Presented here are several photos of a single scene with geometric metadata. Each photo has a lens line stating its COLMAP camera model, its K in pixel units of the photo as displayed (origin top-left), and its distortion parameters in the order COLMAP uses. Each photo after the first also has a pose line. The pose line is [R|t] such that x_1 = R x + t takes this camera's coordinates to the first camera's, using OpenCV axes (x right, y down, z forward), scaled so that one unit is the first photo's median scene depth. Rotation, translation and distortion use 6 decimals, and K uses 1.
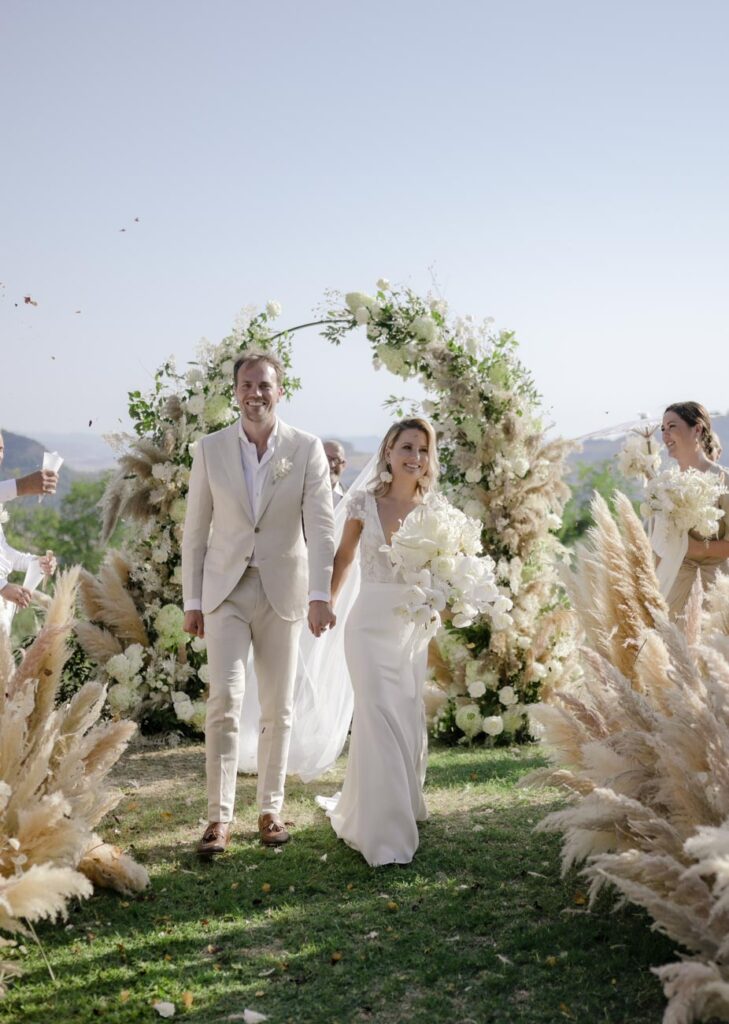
lens RADIAL K [[1484.4, 0, 416.5], [0, 1484.4, 535.3], [0, 0, 1]] dist [0.035206, 0.000000]
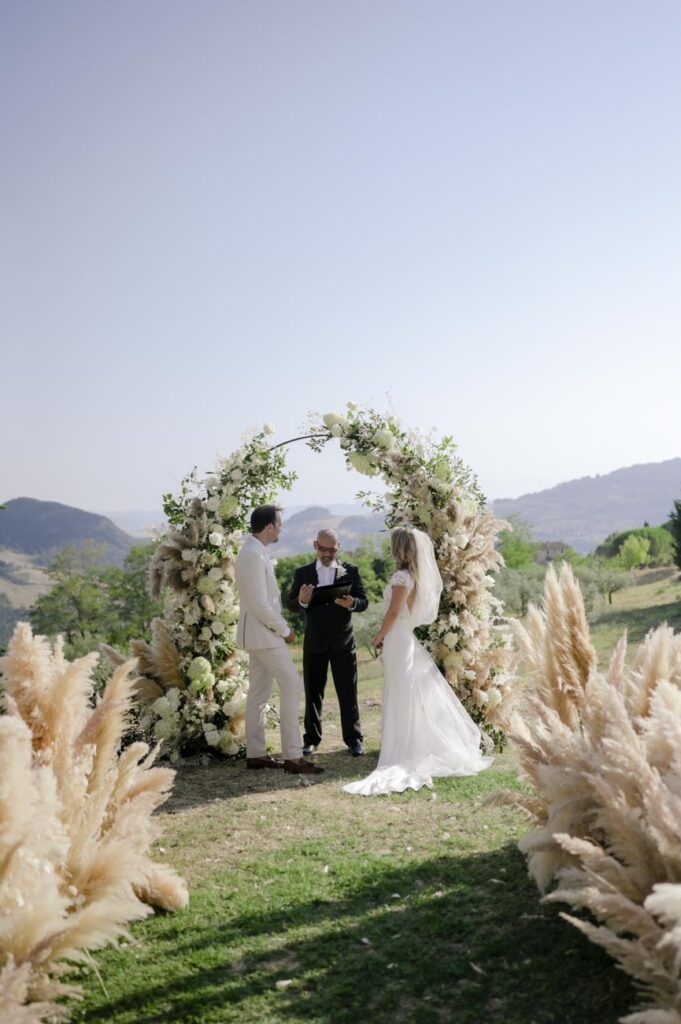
lens RADIAL K [[1059.1, 0, 347.3], [0, 1059.1, 551.5], [0, 0, 1]] dist [0.035578, 0.000000]
pose [[0.998775, -0.040818, -0.027966, -0.005159], [0.040243, 0.998973, -0.020843, -0.021534], [0.028788, 0.019692, 0.999392, 0.064992]]
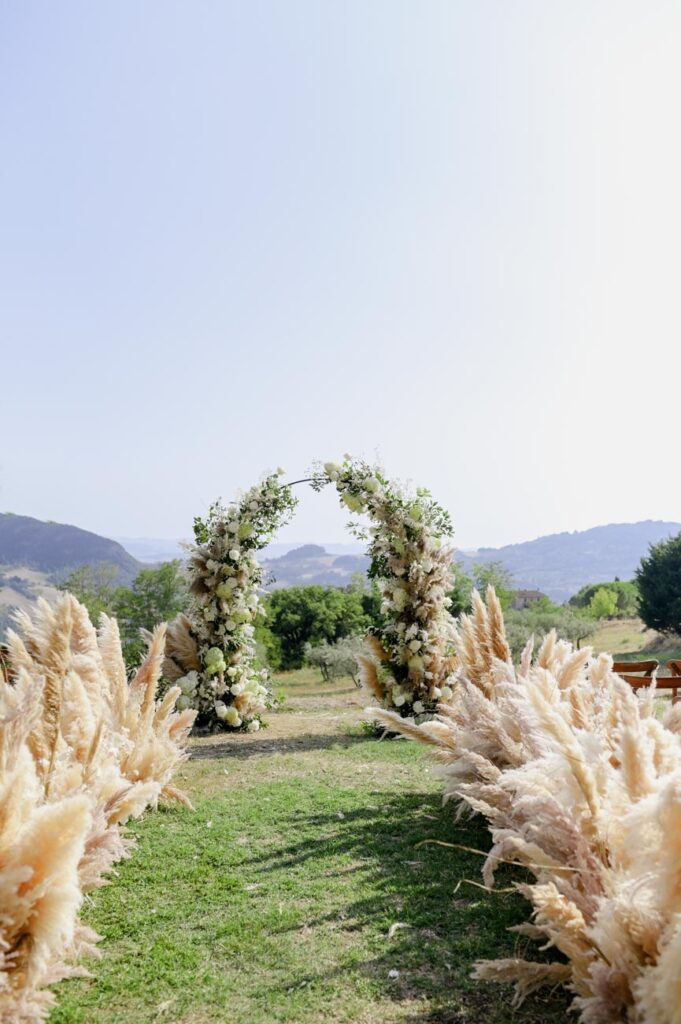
lens RADIAL K [[992.7, 0, 350.2], [0, 992.7, 529.3], [0, 0, 1]] dist [-0.010591, 0.000000]
pose [[0.999661, 0.018723, -0.018098, 0.002605], [-0.020122, 0.996549, -0.080528, 0.001547], [0.016528, 0.080865, 0.996588, -0.111623]]
